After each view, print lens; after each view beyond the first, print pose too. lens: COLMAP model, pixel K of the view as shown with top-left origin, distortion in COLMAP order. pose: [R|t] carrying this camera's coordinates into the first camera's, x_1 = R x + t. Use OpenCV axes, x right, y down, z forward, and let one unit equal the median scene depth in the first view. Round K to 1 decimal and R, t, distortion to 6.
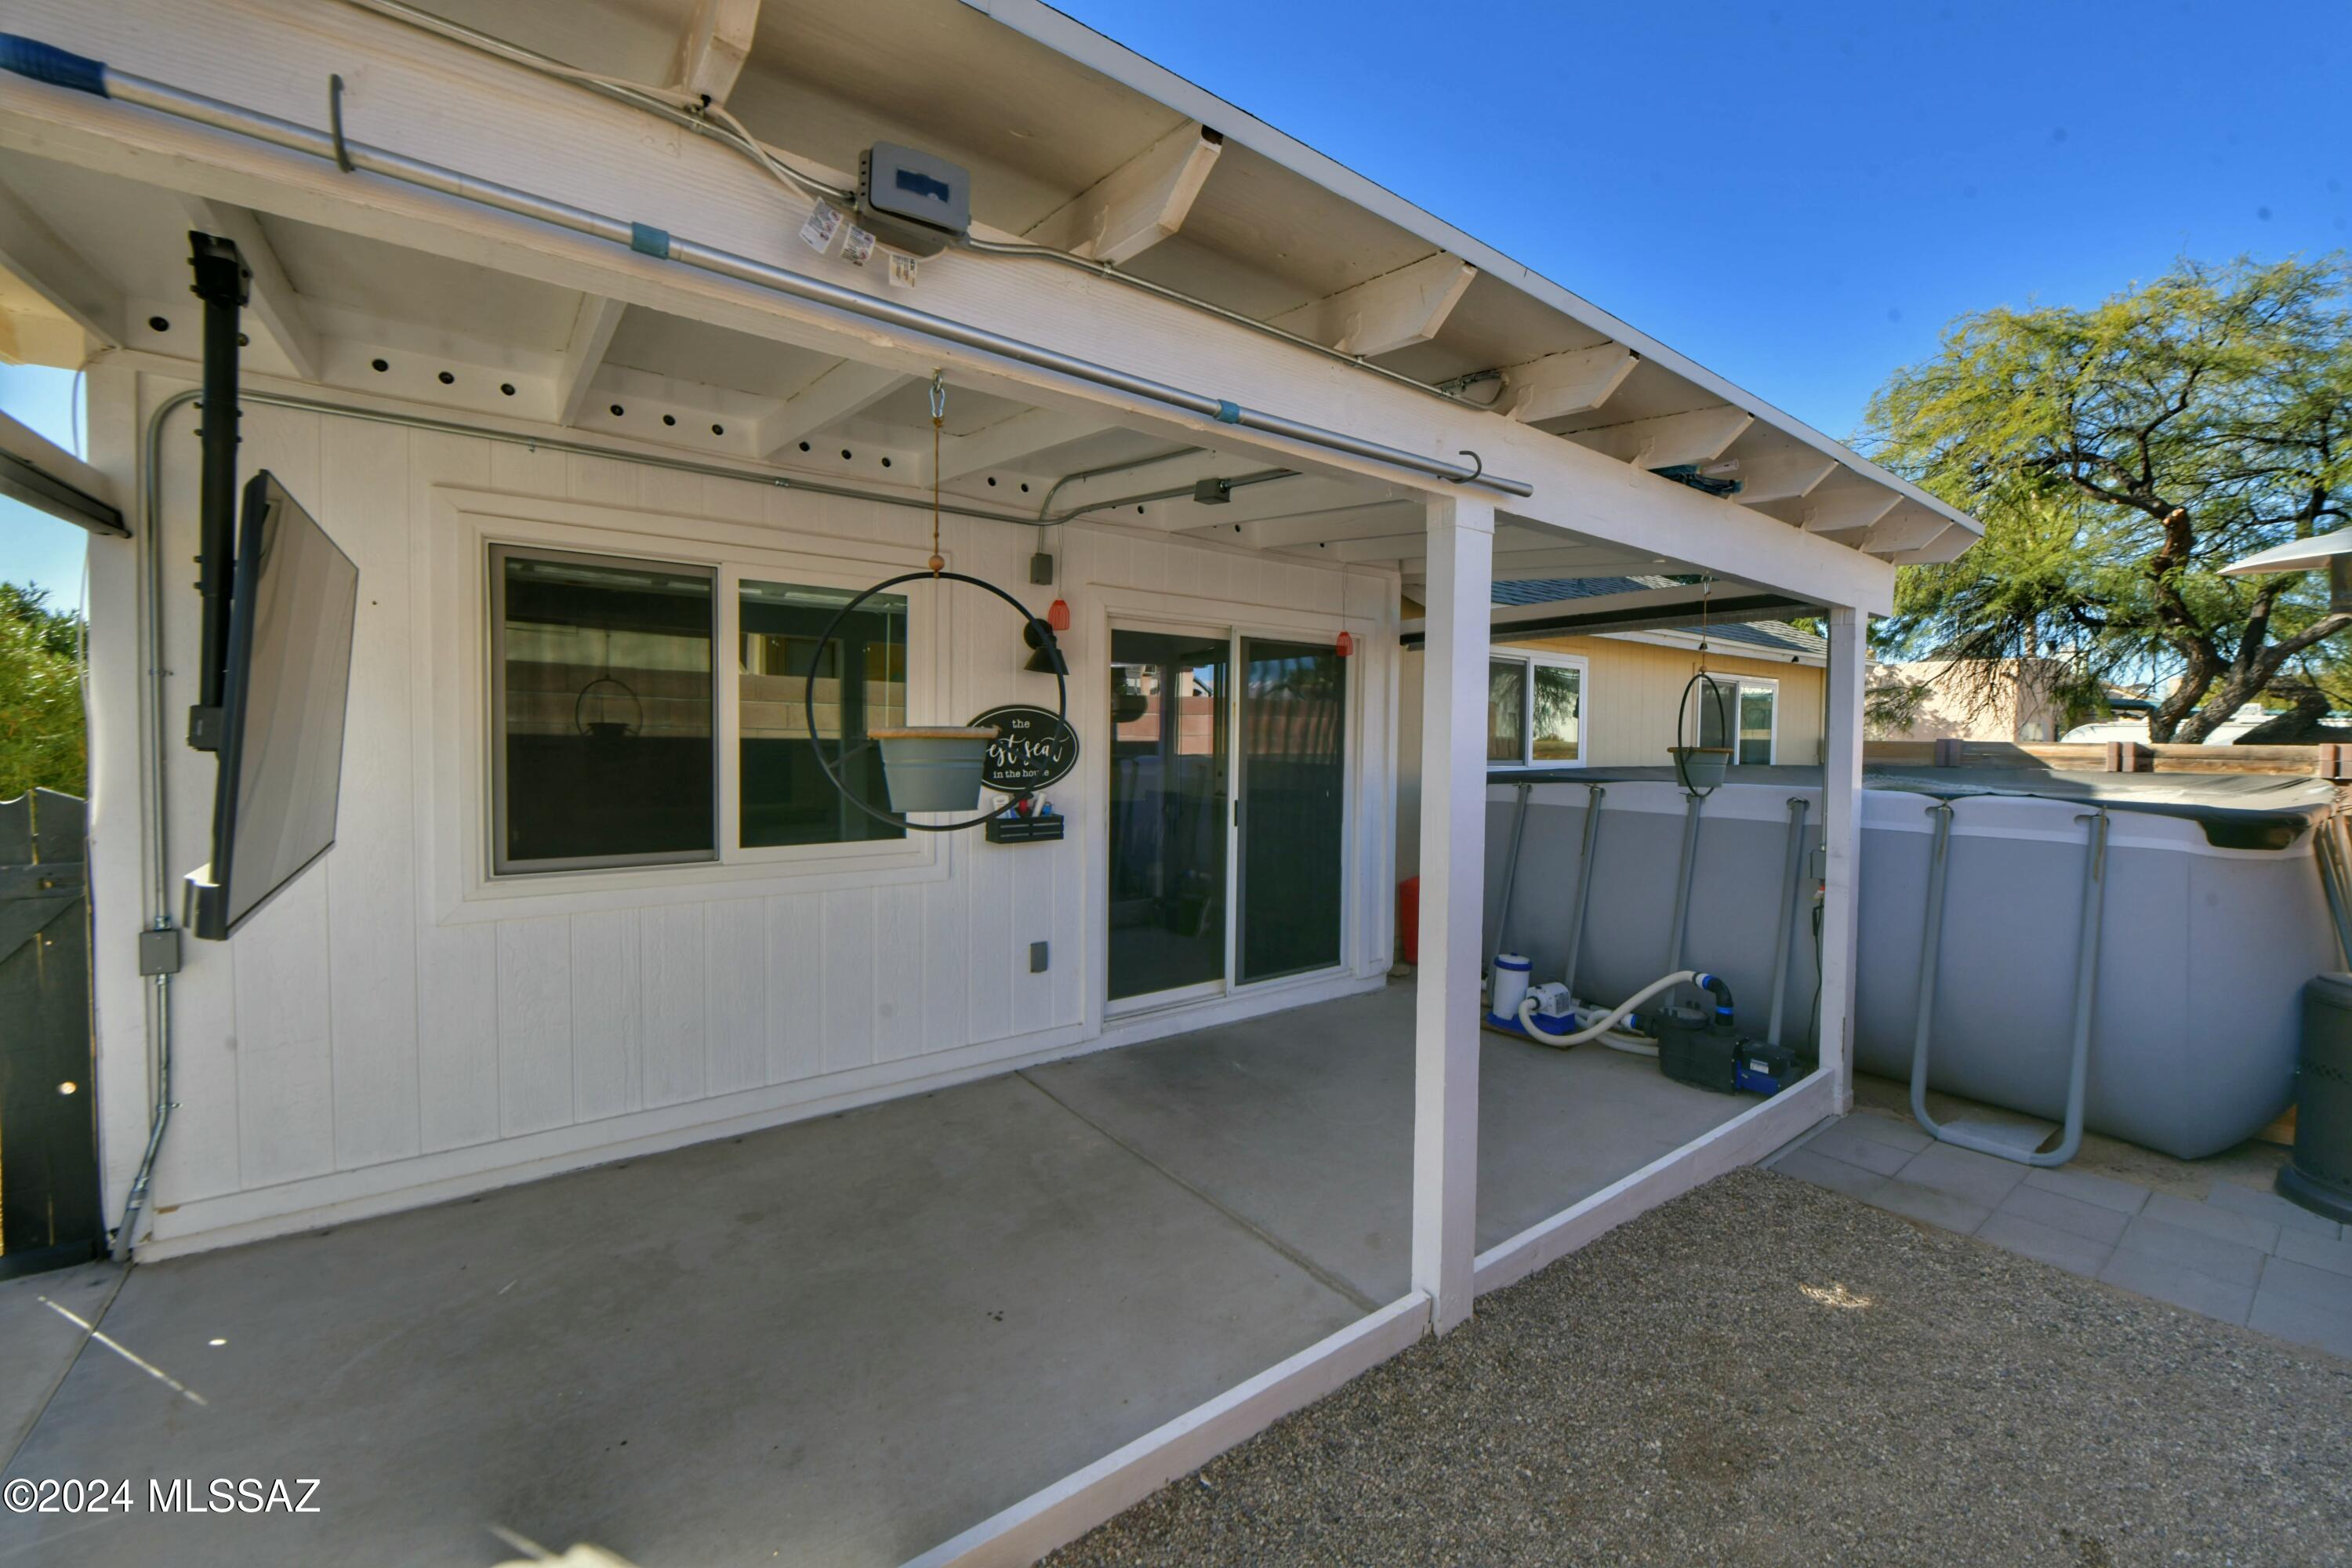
lens RADIAL K [[934.3, 0, 1187.6], [0, 934.3, 771.7], [0, 0, 1]] dist [-0.006777, 0.000615]
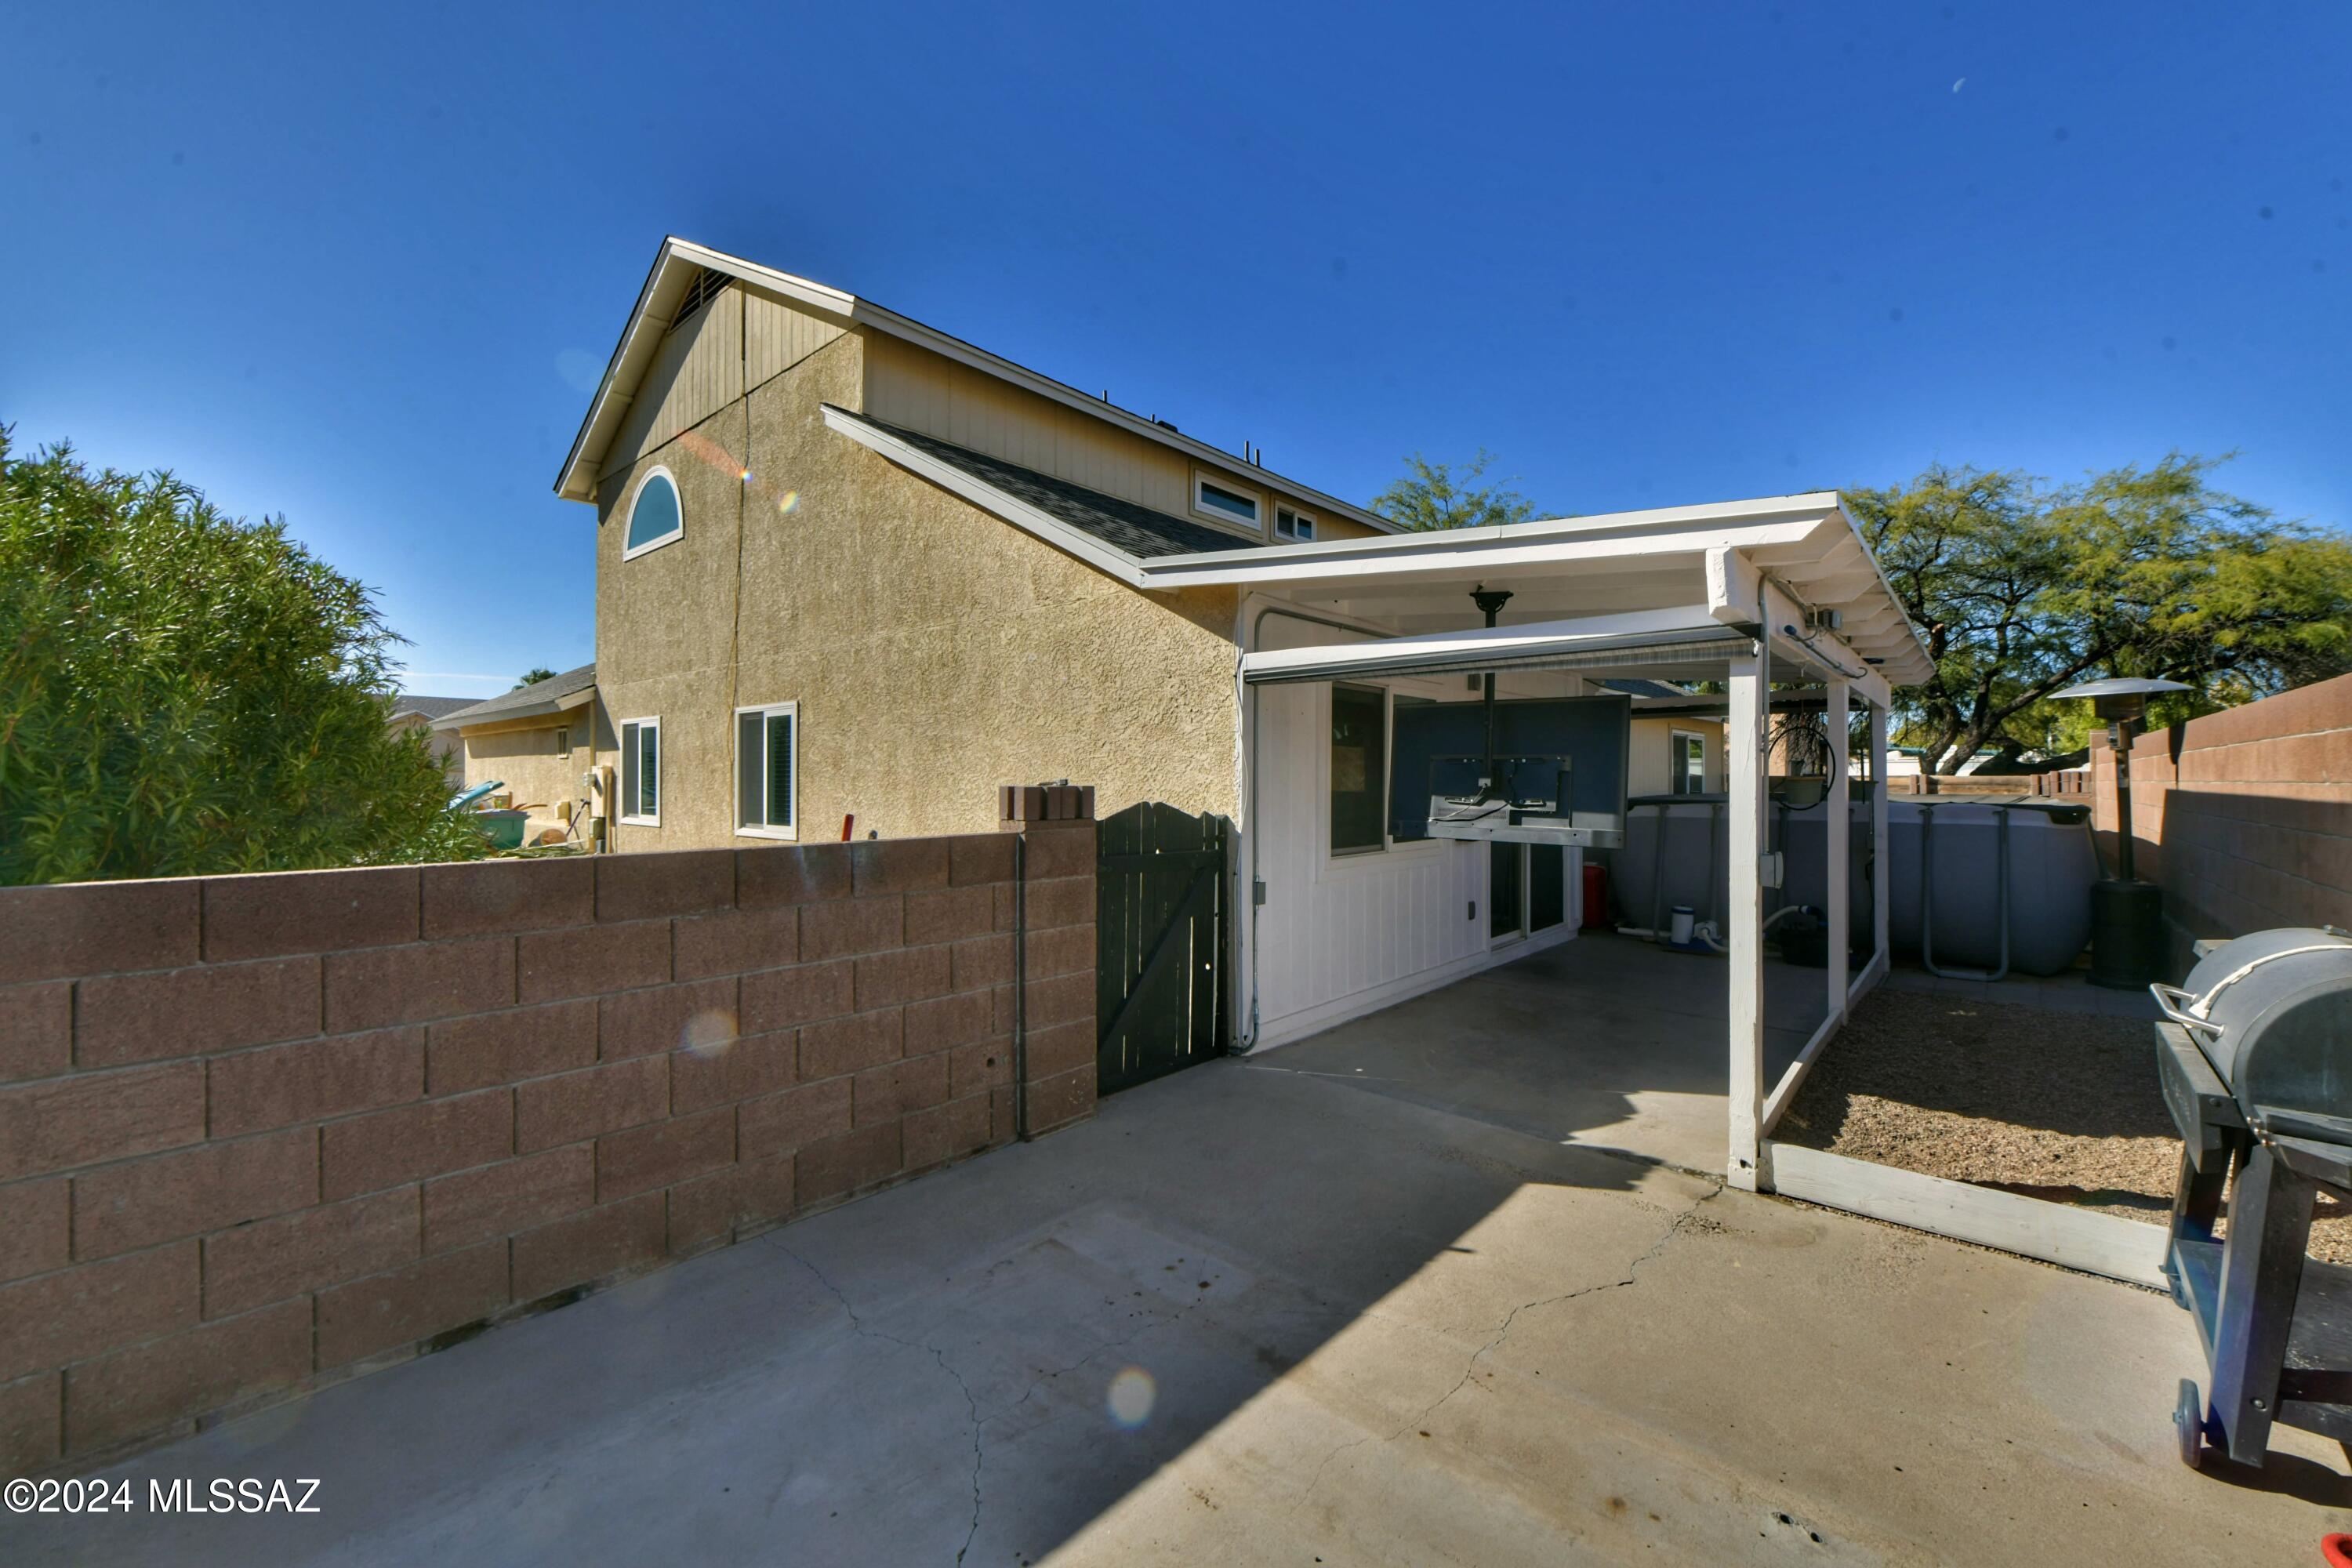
lens RADIAL K [[934.3, 0, 1165.2], [0, 934.3, 781.5], [0, 0, 1]] dist [-0.006777, 0.000615]
pose [[0.982806, -0.014423, 0.184080, -0.963810], [0.021325, 0.999139, -0.035575, 0.012994], [-0.183408, 0.038888, 0.982267, -0.537205]]
